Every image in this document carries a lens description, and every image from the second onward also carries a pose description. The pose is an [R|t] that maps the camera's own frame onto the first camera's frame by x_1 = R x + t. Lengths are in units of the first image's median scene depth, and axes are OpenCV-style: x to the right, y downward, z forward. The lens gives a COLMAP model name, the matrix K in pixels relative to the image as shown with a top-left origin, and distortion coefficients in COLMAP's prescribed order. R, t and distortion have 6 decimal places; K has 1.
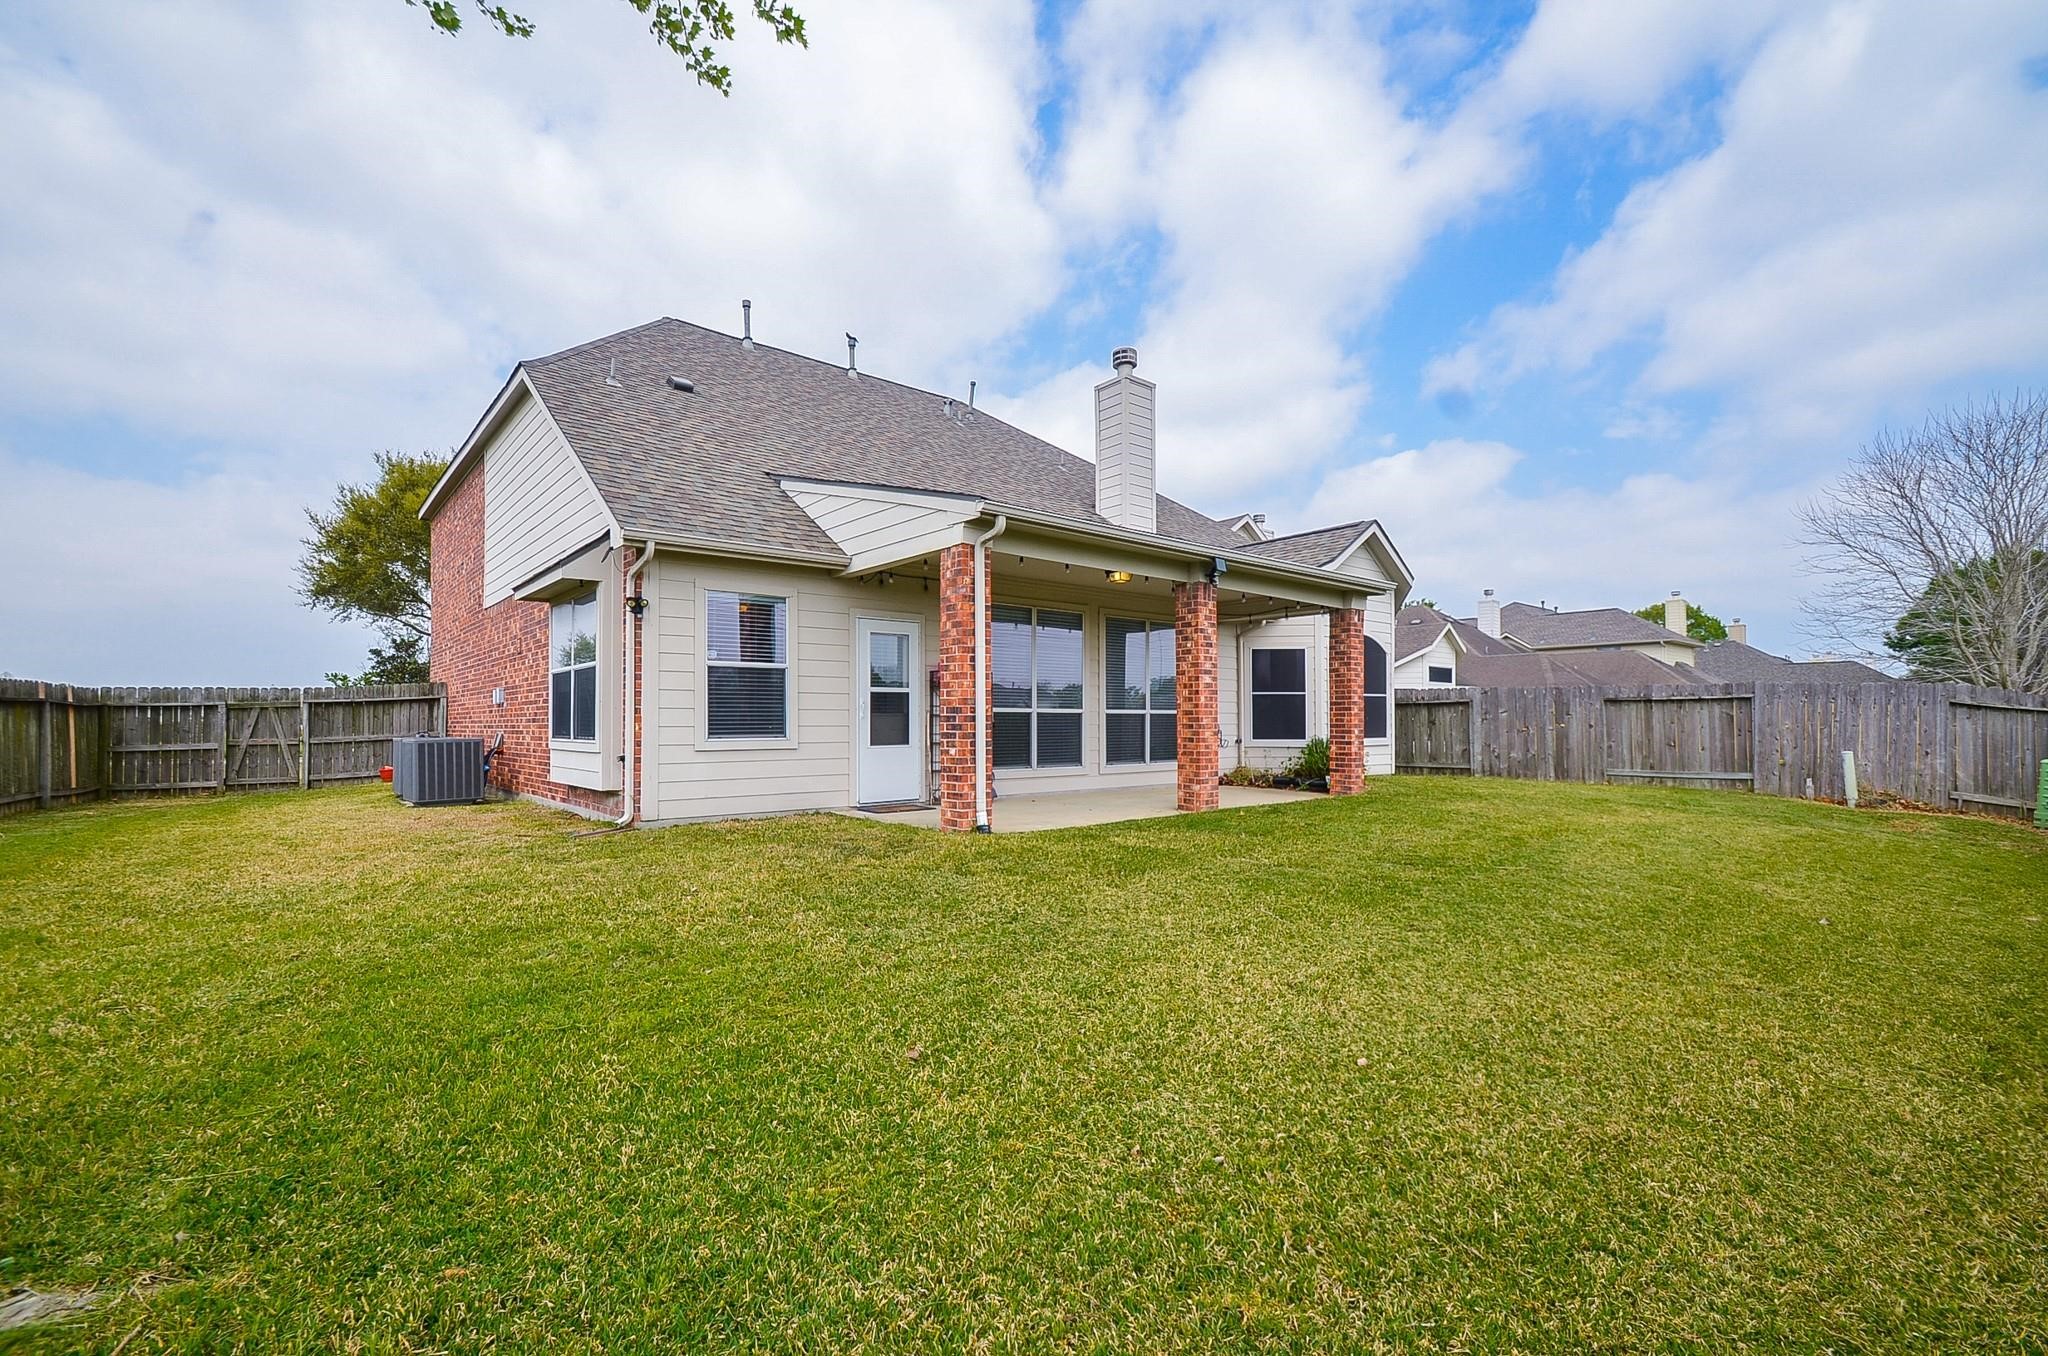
lens RADIAL K [[895.0, 0, 1013.6], [0, 895.0, 713.1], [0, 0, 1]] dist [0.000620, -0.014566]
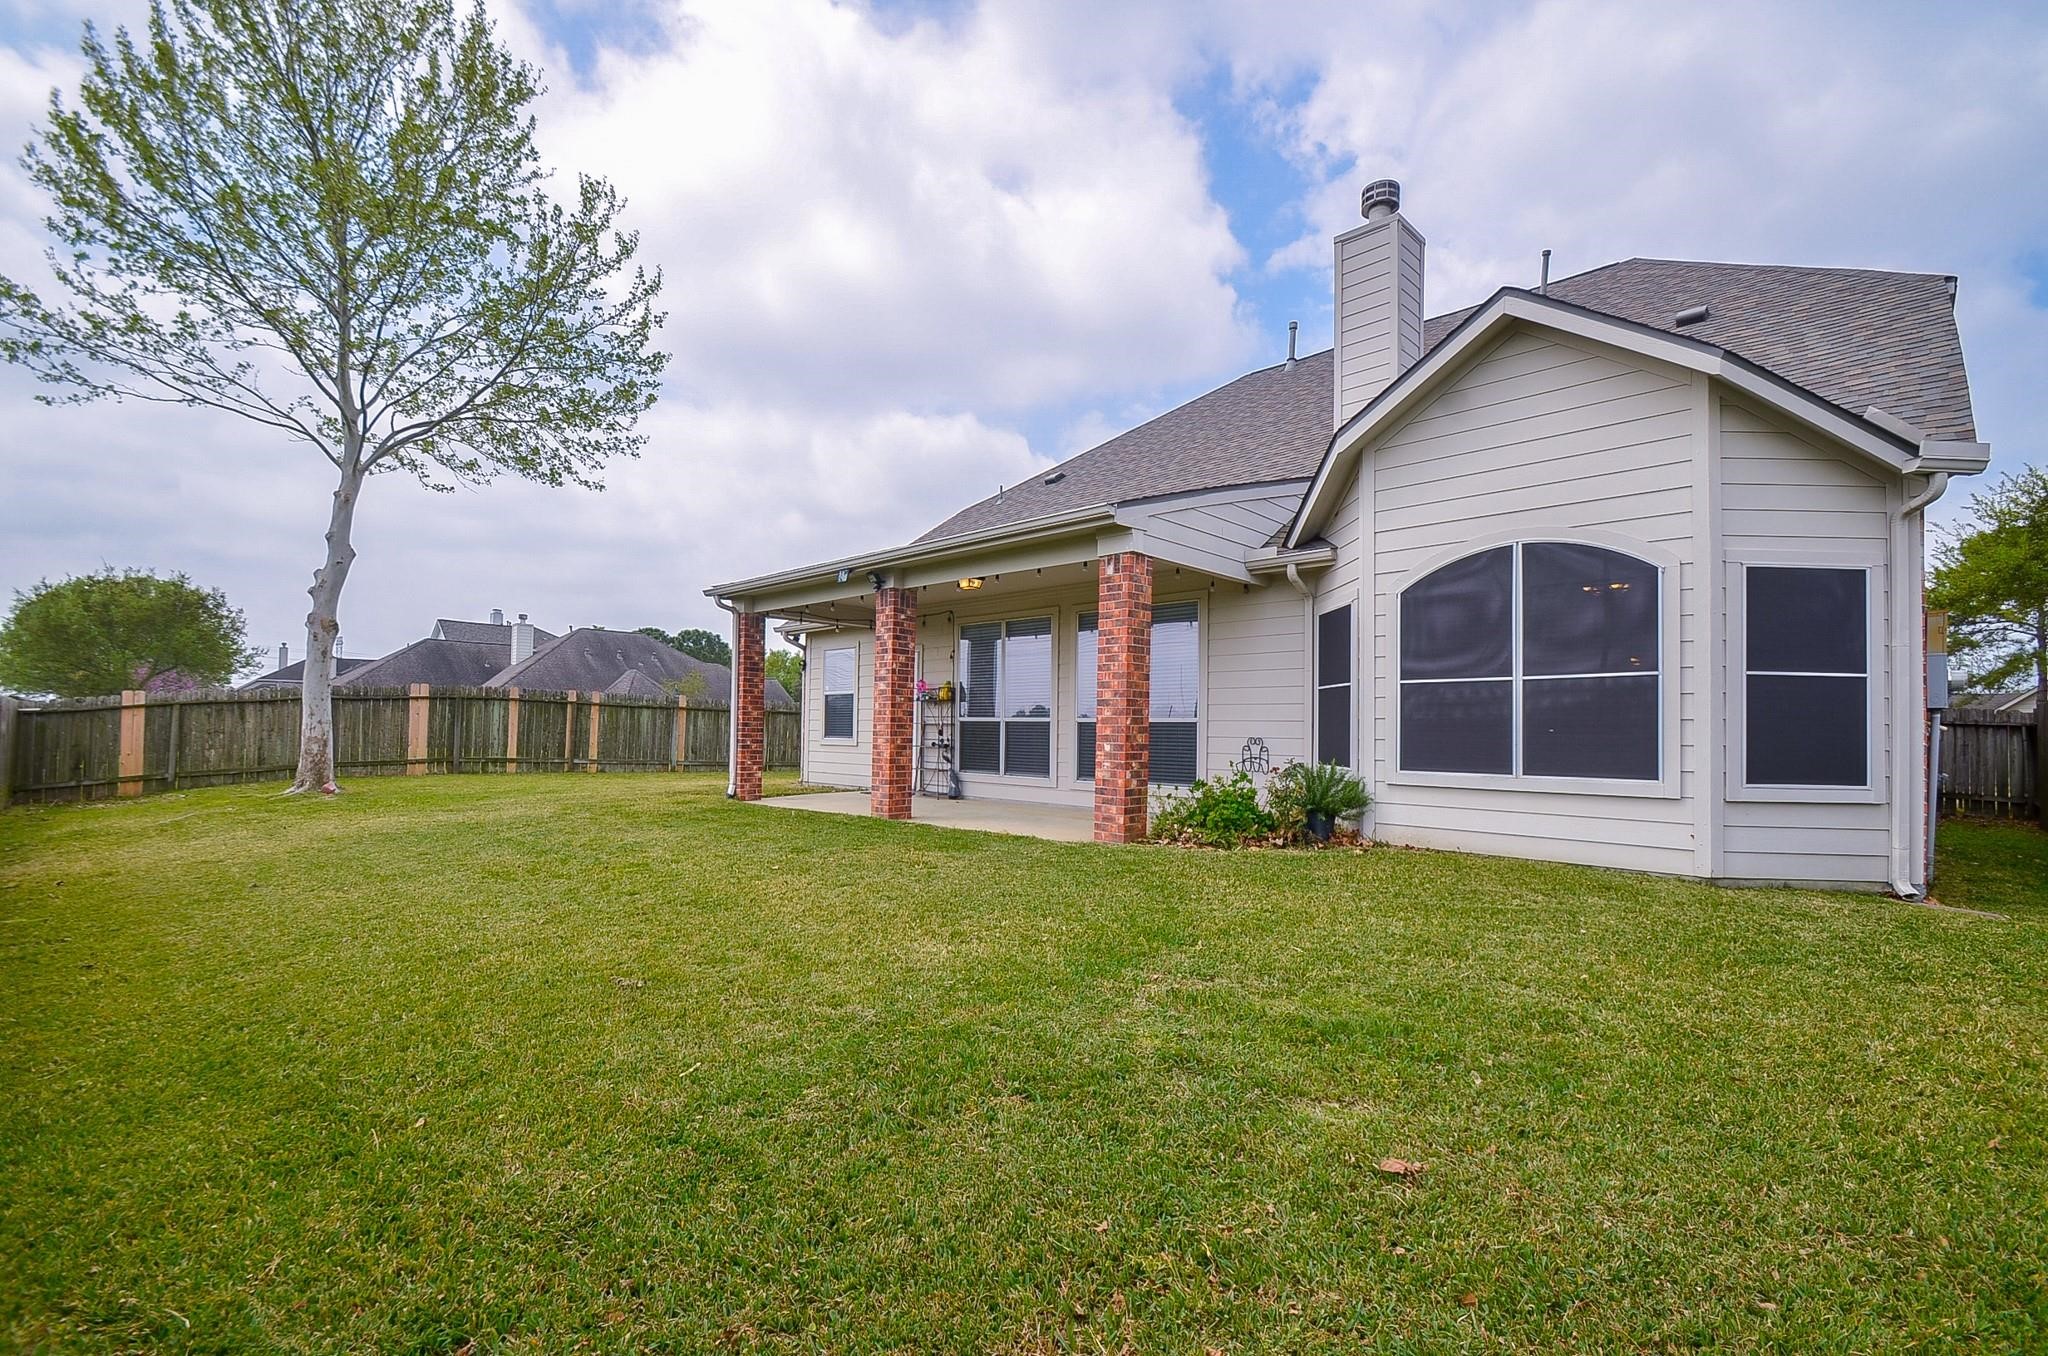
lens RADIAL K [[895.0, 0, 1013.6], [0, 895.0, 713.1], [0, 0, 1]] dist [0.000620, -0.014566]
pose [[0.090860, -0.018156, -0.995698, 1.019015], [-0.002283, 0.999827, -0.018439, 0.007975], [0.995861, 0.003948, 0.090803, 0.884227]]
